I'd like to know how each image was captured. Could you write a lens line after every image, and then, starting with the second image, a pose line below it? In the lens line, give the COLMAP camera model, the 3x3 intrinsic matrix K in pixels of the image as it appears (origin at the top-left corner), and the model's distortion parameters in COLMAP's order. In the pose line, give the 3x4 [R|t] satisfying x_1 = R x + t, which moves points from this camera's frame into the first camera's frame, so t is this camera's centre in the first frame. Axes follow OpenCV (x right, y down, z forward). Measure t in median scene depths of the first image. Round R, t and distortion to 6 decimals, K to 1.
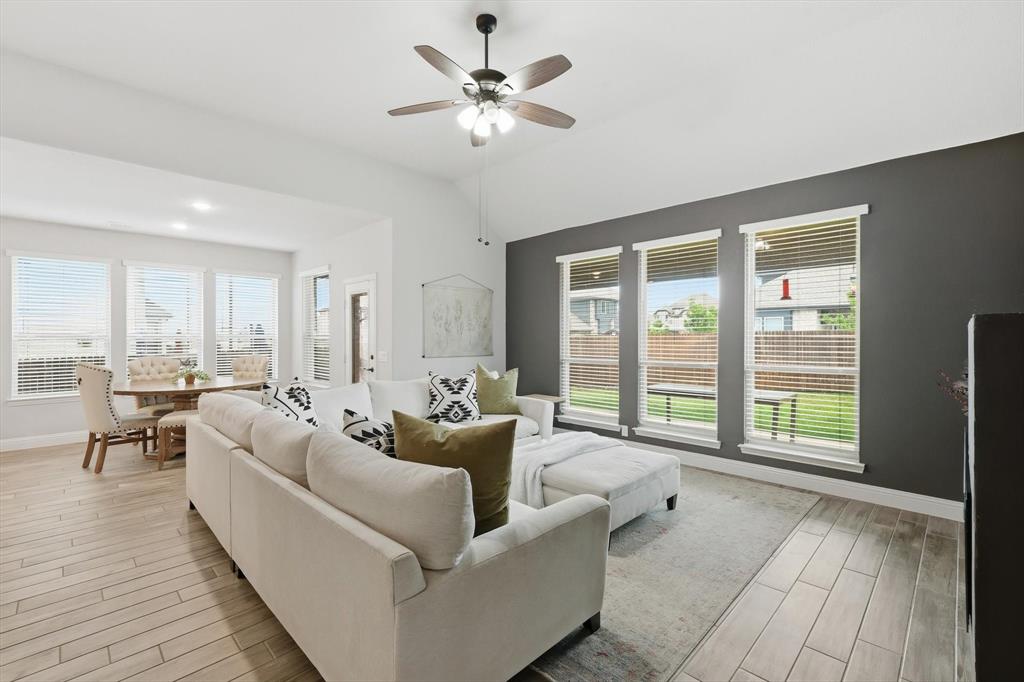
lens RADIAL K [[450.6, 0, 511.6], [0, 450.6, 335.5], [0, 0, 1]] dist [0.003094, 0.000260]
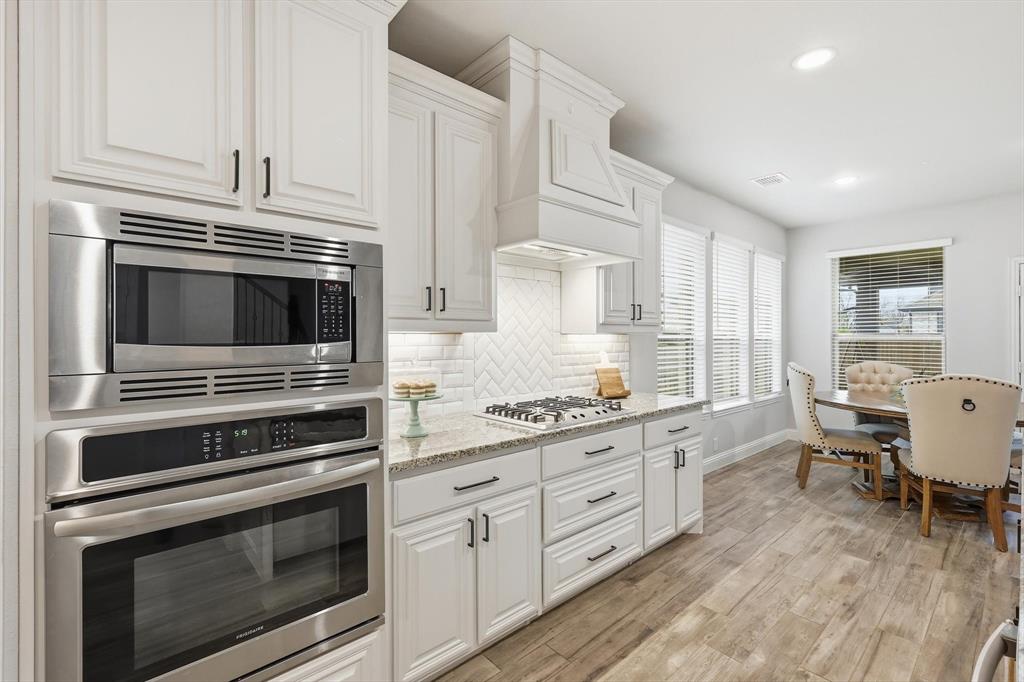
lens RADIAL K [[448.4, 0, 513.1], [0, 448.4, 337.6], [0, 0, 1]] dist [0.001348, 0.000325]
pose [[0.997842, 0.003642, -0.065566, -1.465035], [-0.003581, 0.999993, 0.001052, 0.008238], [0.065569, -0.000815, 0.997848, 0.310792]]
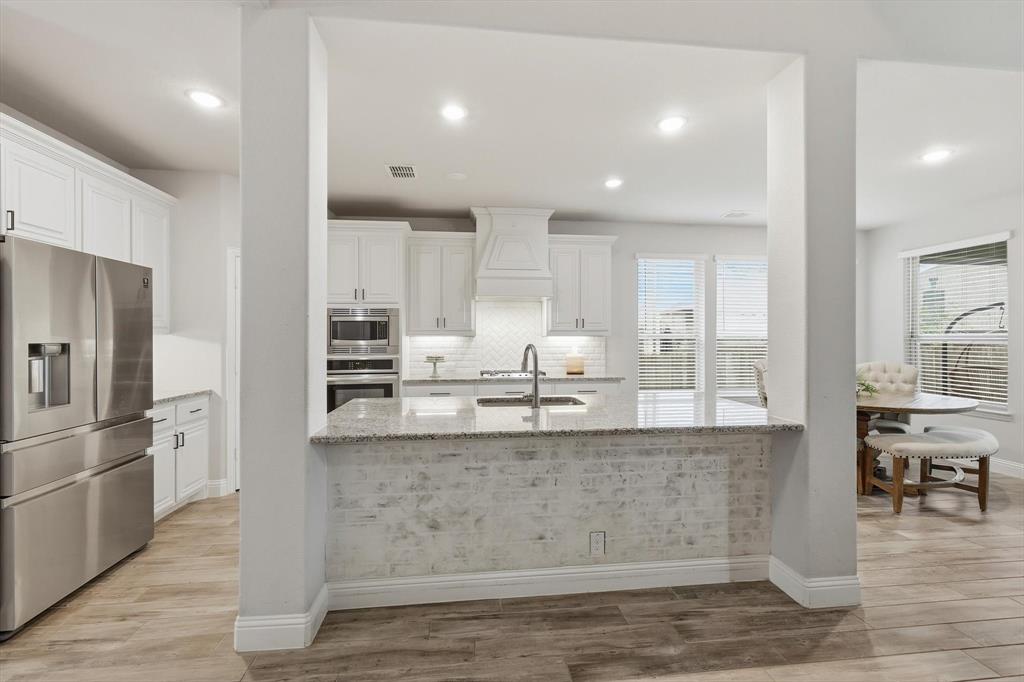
lens RADIAL K [[448.0, 0, 512.7], [0, 448.0, 335.1], [0, 0, 1]] dist [0.002861, 0.000235]
pose [[0.783646, 0.000141, -0.621208, -0.784375], [-0.003412, 0.999986, -0.004077, 0.005781], [0.621199, 0.005314, 0.783635, 0.010167]]
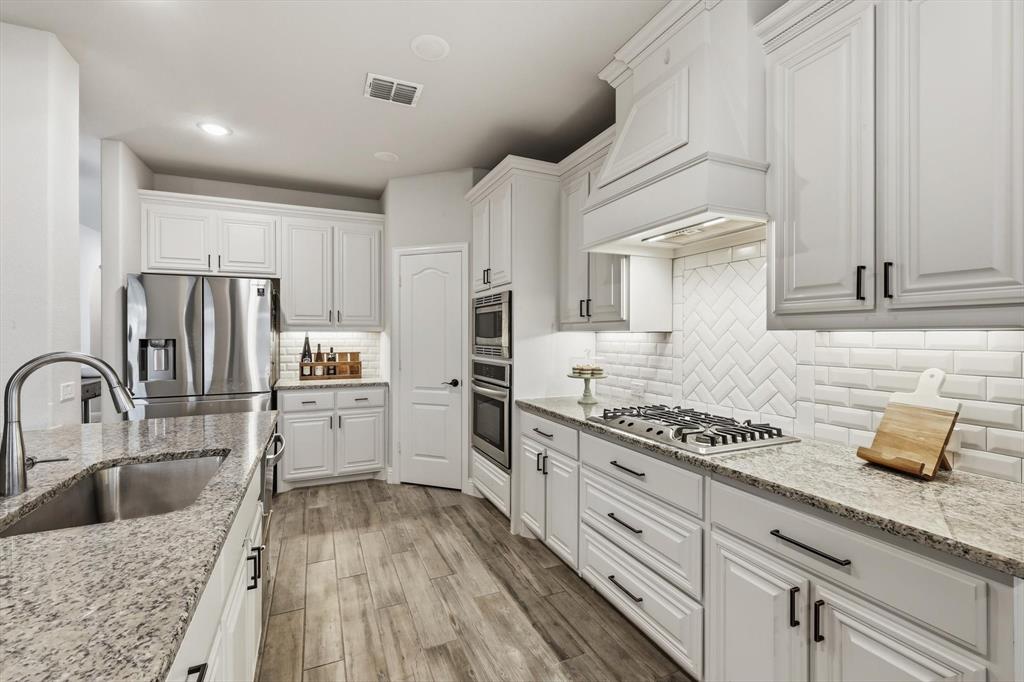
lens RADIAL K [[448.4, 0, 513.1], [0, 448.4, 337.6], [0, 0, 1]] dist [0.001348, 0.000325]
pose [[-0.359200, 0.013044, -0.933169, -0.981333], [0.001207, 0.999908, 0.013513, 0.003477], [0.933260, 0.003728, -0.359183, 0.848795]]
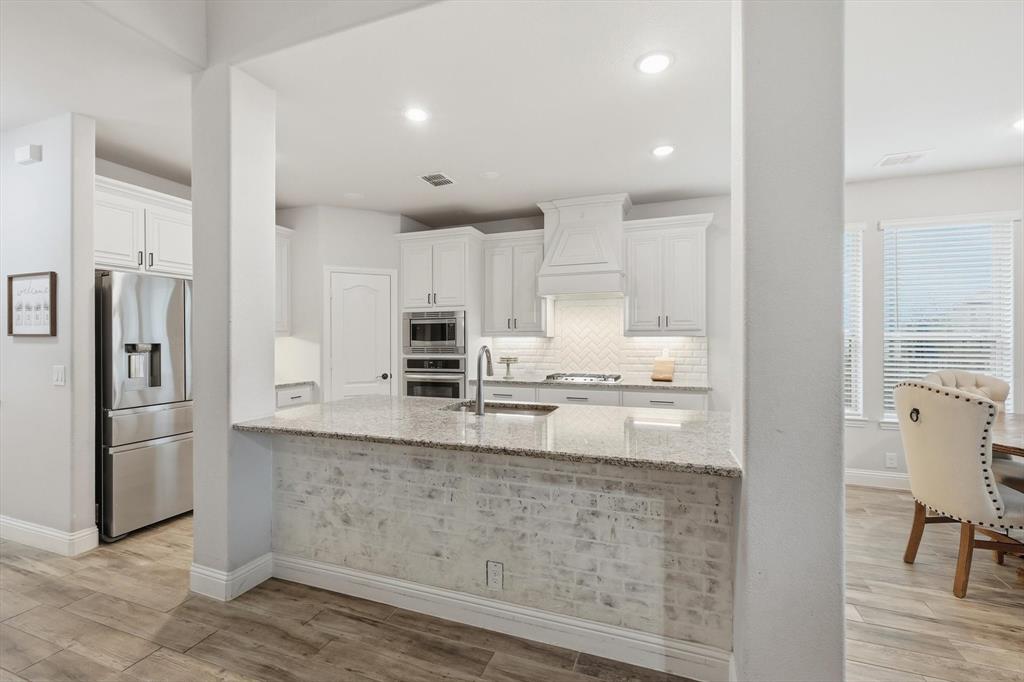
lens RADIAL K [[448.4, 0, 513.1], [0, 448.4, 337.6], [0, 0, 1]] dist [0.001348, 0.000325]
pose [[0.413579, 0.000473, -0.910468, -0.617576], [-0.000077, 1.000000, 0.000485, 0.004890], [0.910468, -0.000131, 0.413579, 0.297425]]
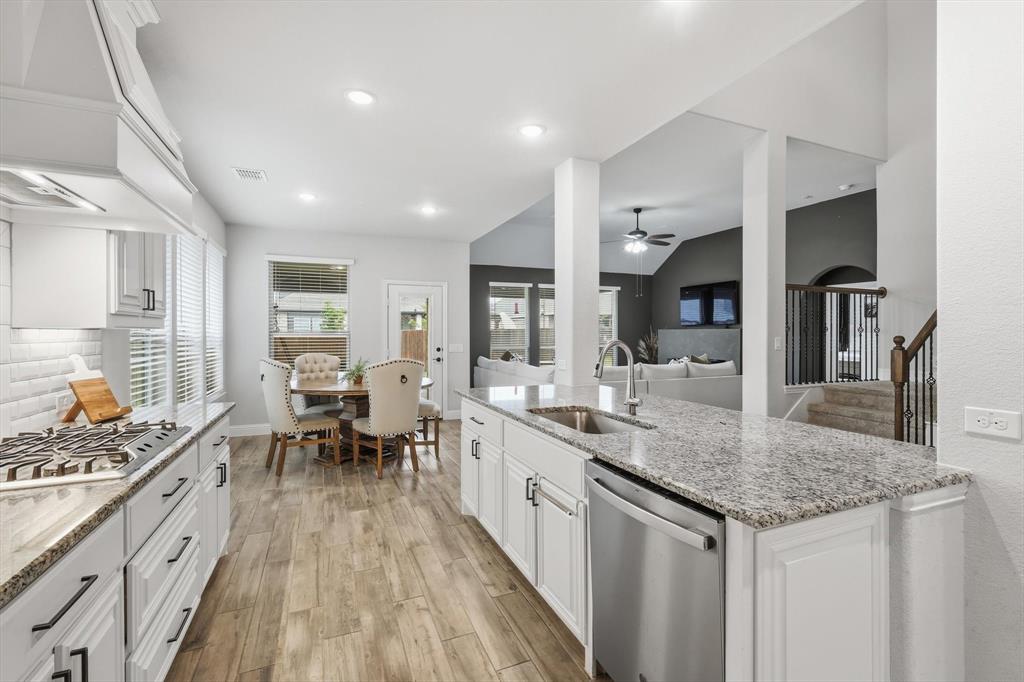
lens RADIAL K [[450.6, 0, 511.6], [0, 450.6, 335.5], [0, 0, 1]] dist [0.003094, 0.000260]
pose [[0.379431, -0.002559, 0.925216, -1.632272], [0.001168, 0.999997, 0.002287, 0.009549], [-0.925219, 0.000212, 0.379433, 0.416820]]
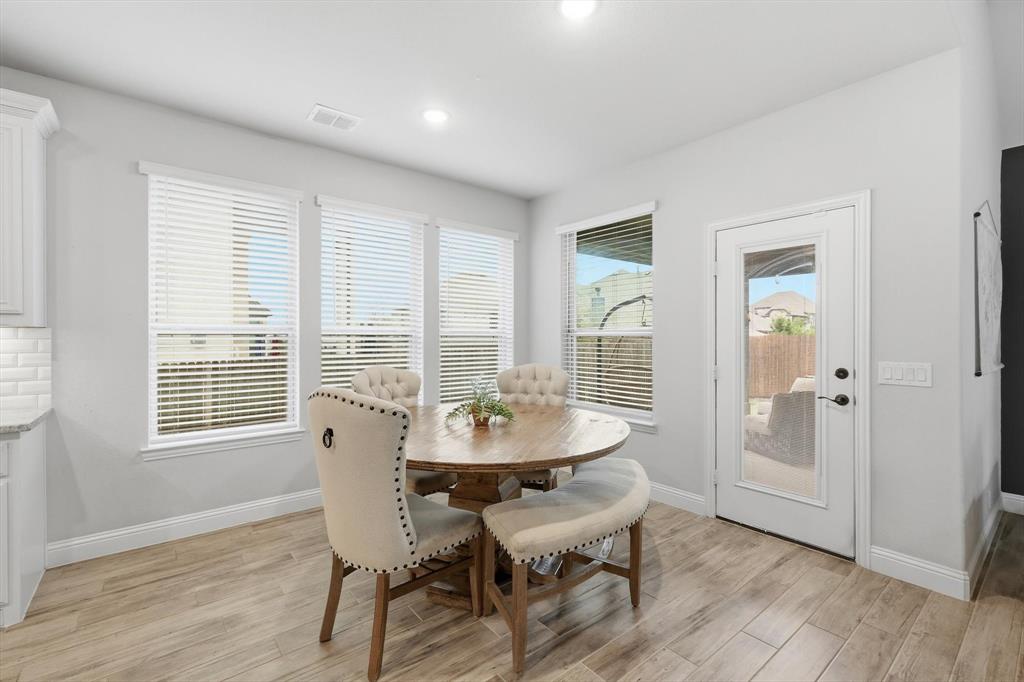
lens RADIAL K [[448.4, 0, 513.1], [0, 448.4, 337.6], [0, 0, 1]] dist [0.001348, 0.000325]
pose [[0.994350, 0.001696, -0.106141, -0.713868], [-0.001575, 0.999998, 0.001218, 0.013641], [0.106143, -0.001044, 0.994350, 0.597536]]
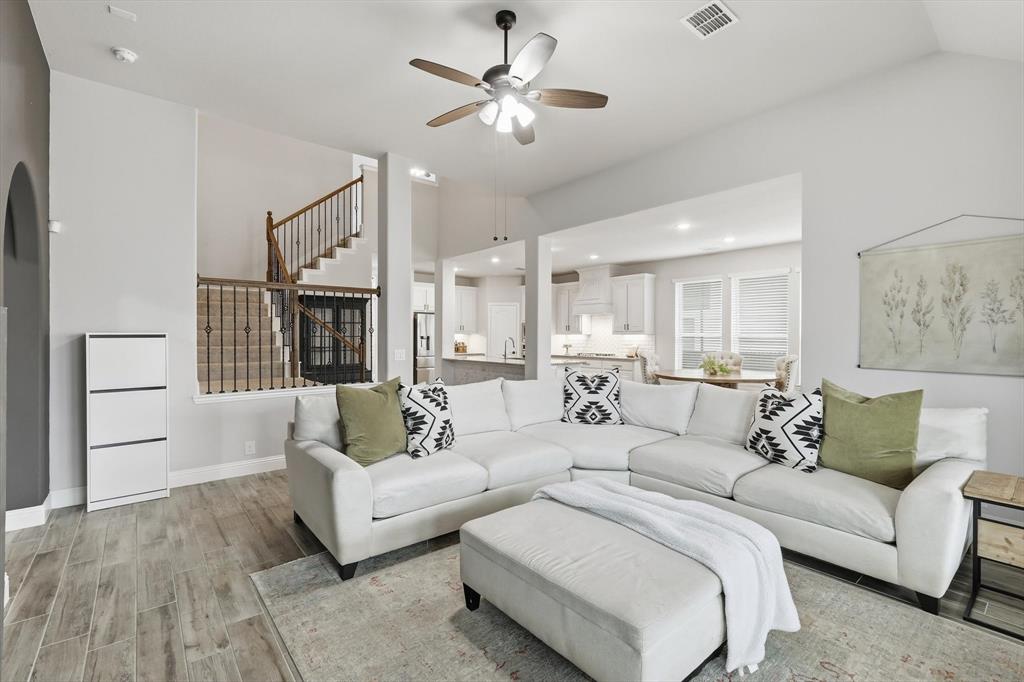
lens RADIAL K [[448.4, 0, 513.1], [0, 448.4, 337.6], [0, 0, 1]] dist [0.001348, 0.000325]
pose [[-0.089189, 0.007086, -0.995989, 0.558250], [-0.003995, 0.999964, 0.007472, 0.004262], [0.996007, 0.004646, -0.089158, 0.657313]]
